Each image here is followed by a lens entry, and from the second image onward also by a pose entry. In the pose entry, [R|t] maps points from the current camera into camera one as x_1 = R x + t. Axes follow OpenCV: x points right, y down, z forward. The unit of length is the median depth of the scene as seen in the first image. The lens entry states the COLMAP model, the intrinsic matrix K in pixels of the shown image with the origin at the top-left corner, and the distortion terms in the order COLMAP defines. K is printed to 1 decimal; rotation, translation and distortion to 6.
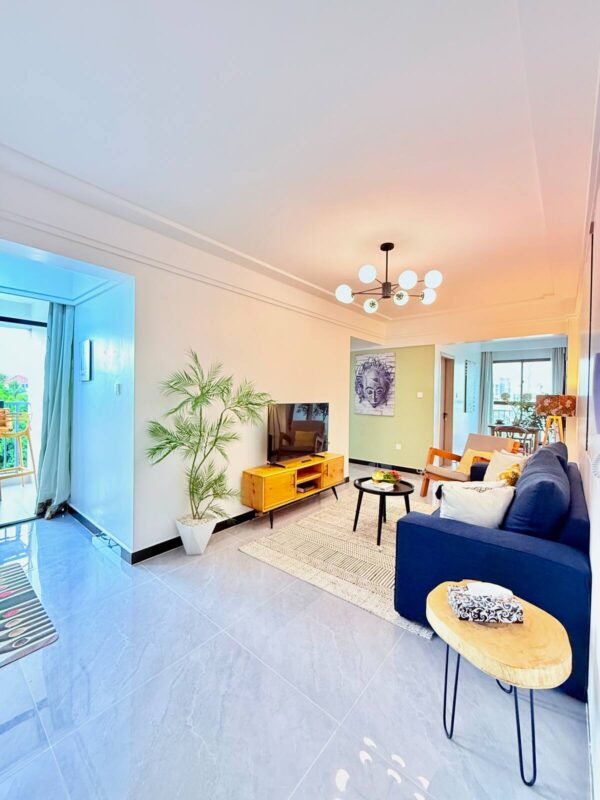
lens RADIAL K [[319.6, 0, 301.7], [0, 319.6, 397.9], [0, 0, 1]] dist [0.001975, 0.000187]
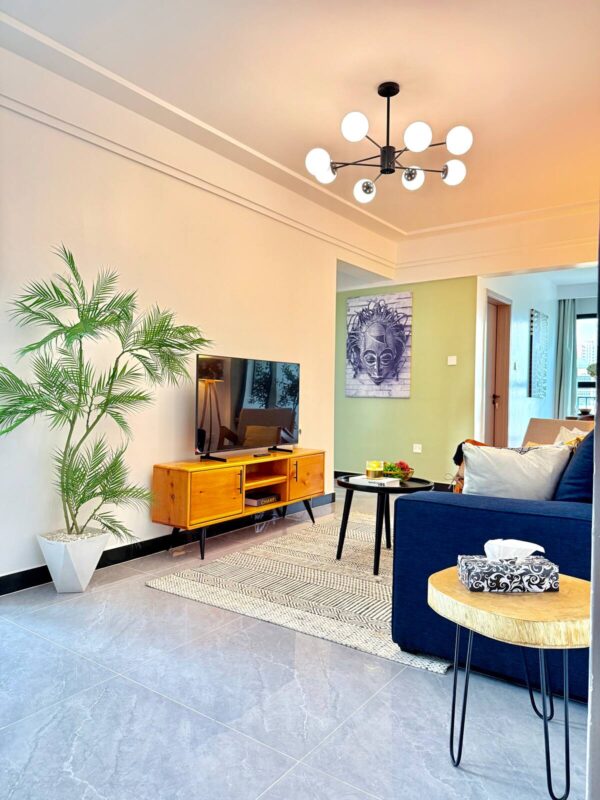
lens RADIAL K [[560.6, 0, 301.6], [0, 560.6, 405.9], [0, 0, 1]] dist [0.073024, -0.089060]
pose [[0.997509, -0.002745, 0.070488, 0.021077], [0.002125, 0.999958, 0.008870, 0.128140], [-0.070509, -0.008698, 0.997473, -0.083846]]
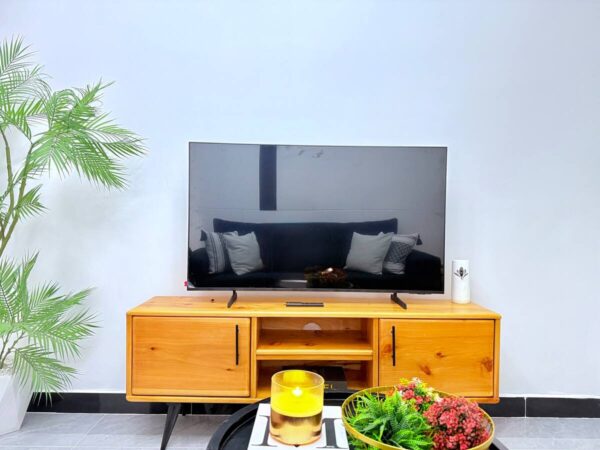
lens RADIAL K [[420.5, 0, 300.0], [0, 420.5, 225.0], [0, 0, 1]] dist [0.073024, -0.089060]
pose [[0.643671, -0.008259, -0.765258, 0.484265], [-0.015303, 0.999603, -0.023660, 0.161629], [0.765149, 0.026940, 0.643289, 0.905554]]
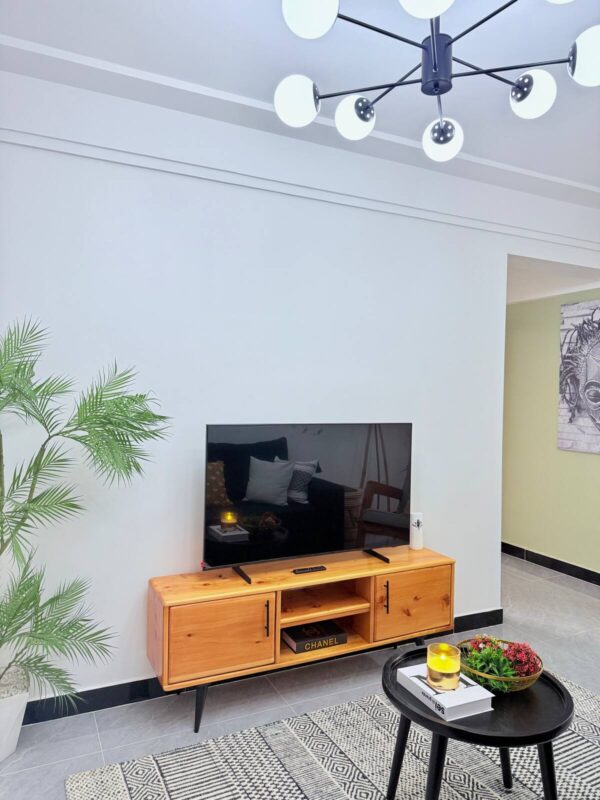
lens RADIAL K [[571.7, 0, 300.0], [0, 571.7, 400.0], [0, 0, 1]] dist [0.006373, 0.000317]
pose [[0.910248, 0.006388, -0.414015, 0.375953], [-0.010057, 0.999927, -0.006683, -0.010623], [0.413942, 0.010247, 0.910246, 0.448210]]
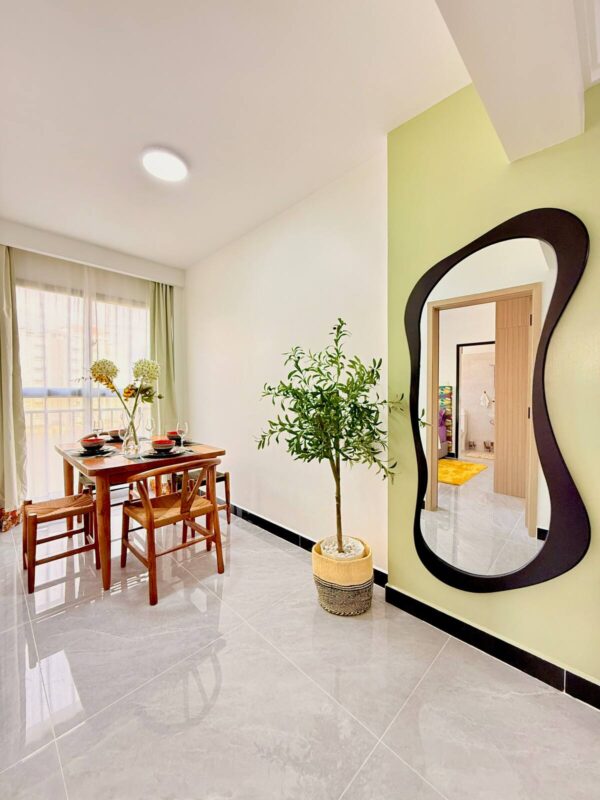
lens RADIAL K [[319.6, 0, 301.7], [0, 319.6, 397.9], [0, 0, 1]] dist [0.001975, 0.000187]
pose [[0.088322, -0.029273, 0.995662, 0.772326], [0.019807, 0.999422, 0.027626, 0.045218], [-0.995895, 0.017281, 0.088850, 1.875996]]
